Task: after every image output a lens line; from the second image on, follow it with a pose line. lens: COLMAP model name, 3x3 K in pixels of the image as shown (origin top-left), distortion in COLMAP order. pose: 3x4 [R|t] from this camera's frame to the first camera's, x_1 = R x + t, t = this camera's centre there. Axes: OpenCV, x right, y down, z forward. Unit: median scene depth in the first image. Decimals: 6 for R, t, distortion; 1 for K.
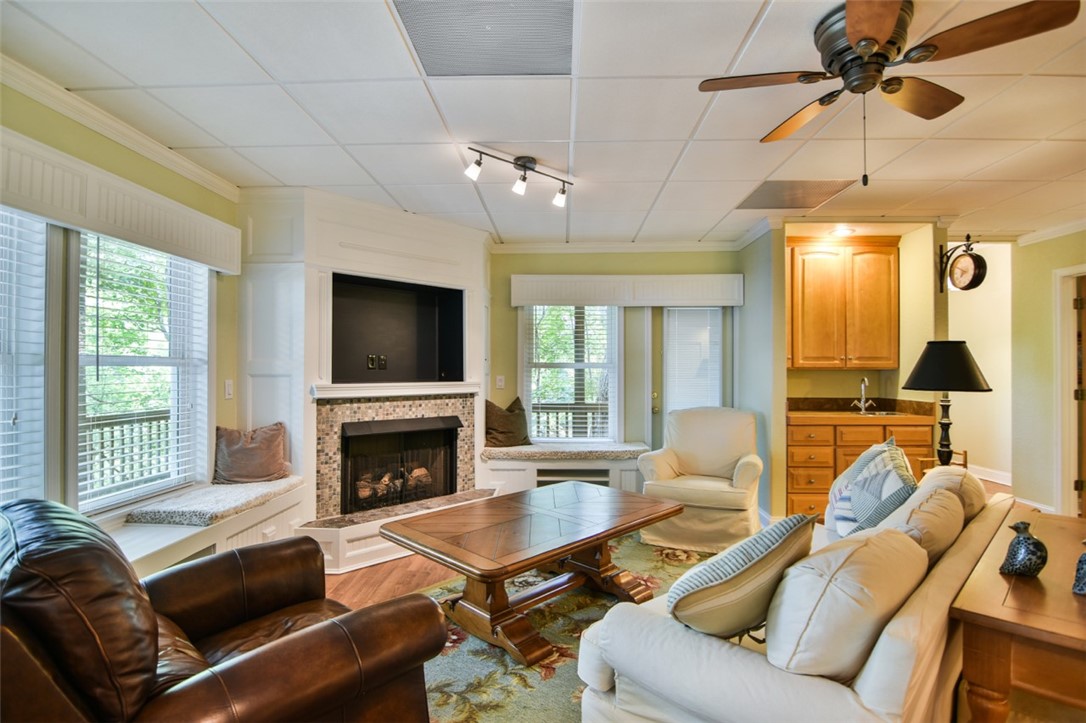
lens RADIAL K [[524.4, 0, 544.5], [0, 524.4, 364.7], [0, 0, 1]] dist [0.003177, -0.017610]
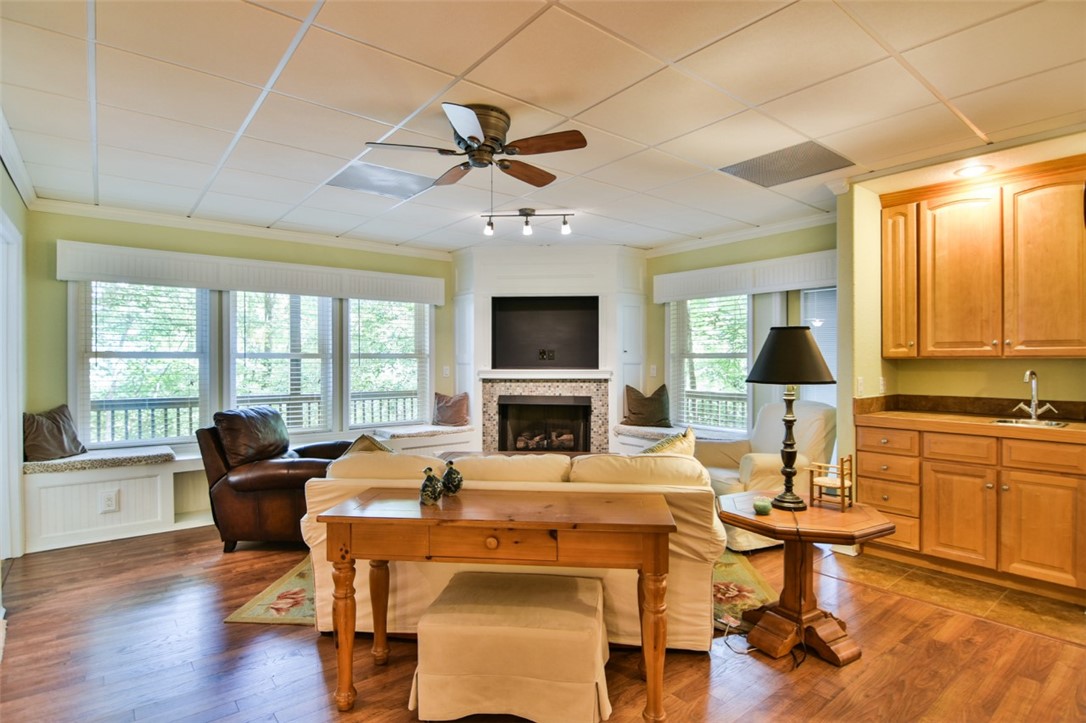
lens RADIAL K [[544.8, 0, 543.0], [0, 544.8, 361.5], [0, 0, 1]] dist [-0.027113, -0.000069]
pose [[0.651444, 0.000671, -0.758696, 0.756721], [0.008903, 0.999924, 0.008529, 0.001233], [0.758645, -0.012311, 0.651388, 0.058990]]
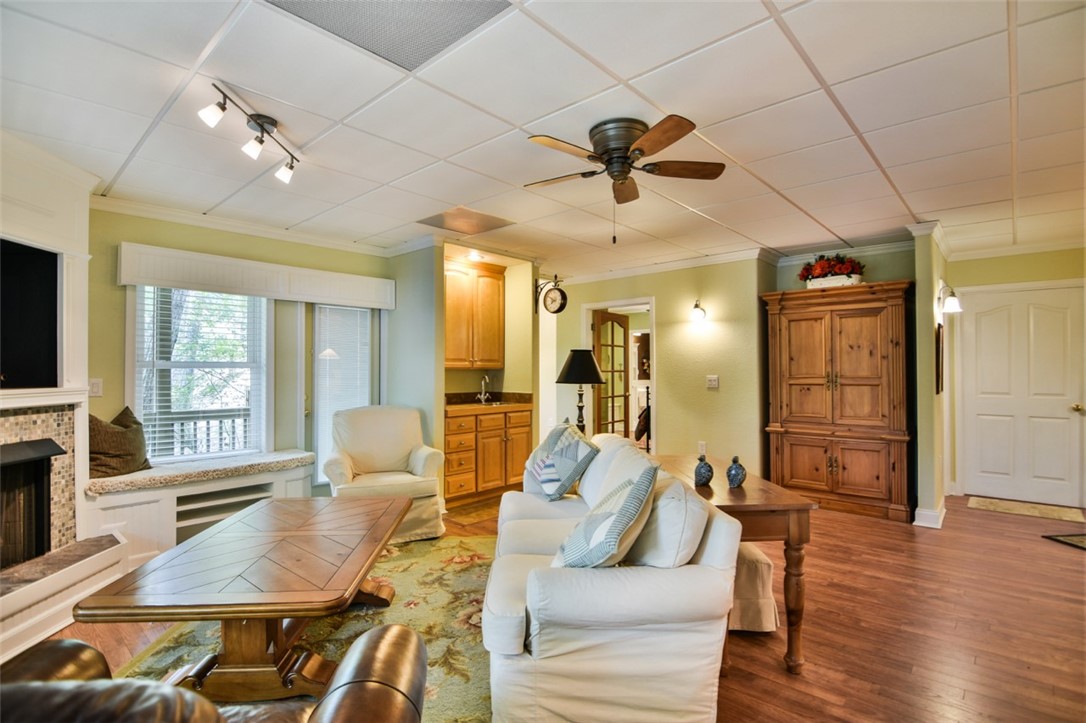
lens RADIAL K [[524.4, 0, 544.5], [0, 524.4, 364.7], [0, 0, 1]] dist [0.003177, -0.017610]
pose [[0.649123, 0.005873, 0.760661, -0.262501], [-0.005764, 0.999979, -0.002801, 0.000698], [-0.760662, -0.002566, 0.649143, 0.080438]]
